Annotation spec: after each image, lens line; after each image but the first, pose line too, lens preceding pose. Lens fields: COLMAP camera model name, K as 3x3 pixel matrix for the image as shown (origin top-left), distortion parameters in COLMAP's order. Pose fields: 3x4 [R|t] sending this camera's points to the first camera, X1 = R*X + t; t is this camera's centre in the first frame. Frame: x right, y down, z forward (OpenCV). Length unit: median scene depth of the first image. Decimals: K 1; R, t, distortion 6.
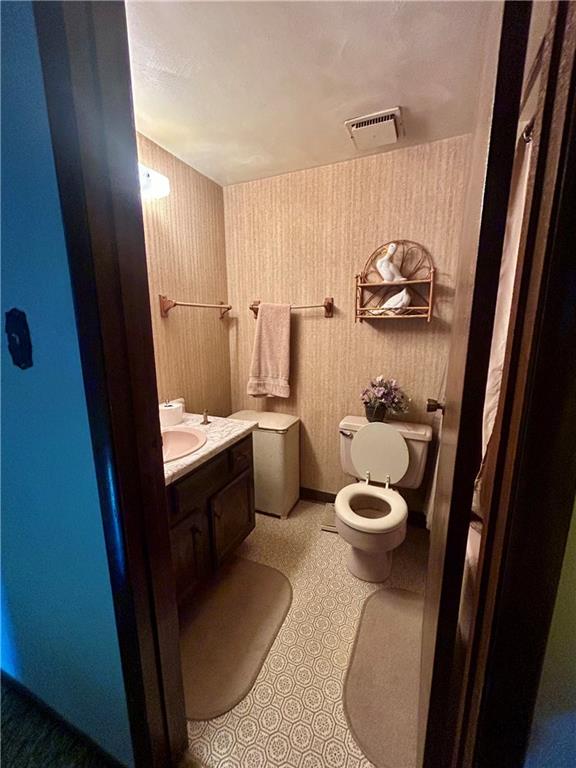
lens RADIAL K [[308.5, 0, 288.0], [0, 308.5, 384.0], [0, 0, 1]] dist [0.000094, 0.000343]
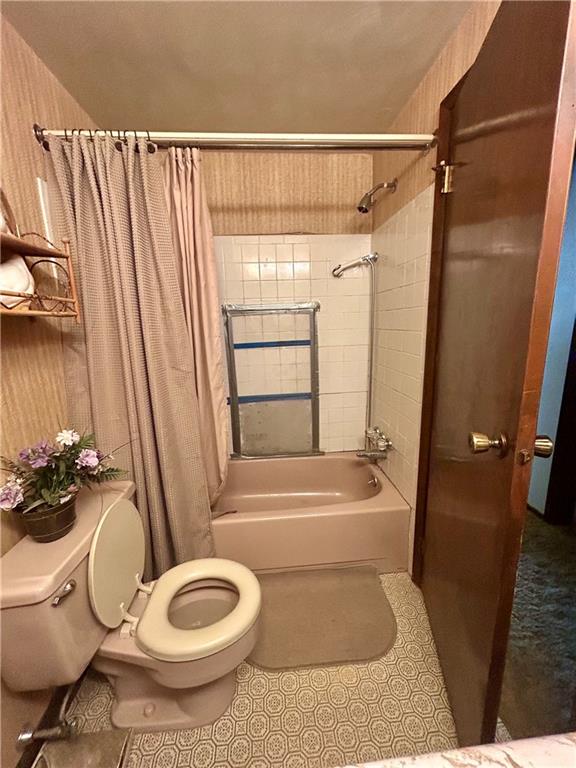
lens RADIAL K [[308.5, 0, 288.0], [0, 308.5, 384.0], [0, 0, 1]] dist [0.000094, 0.000343]
pose [[-0.483341, -0.150259, 0.862440, -0.325088], [0.197973, 0.940877, 0.274876, -0.186992], [-0.852753, 0.303599, -0.425018, 1.003872]]
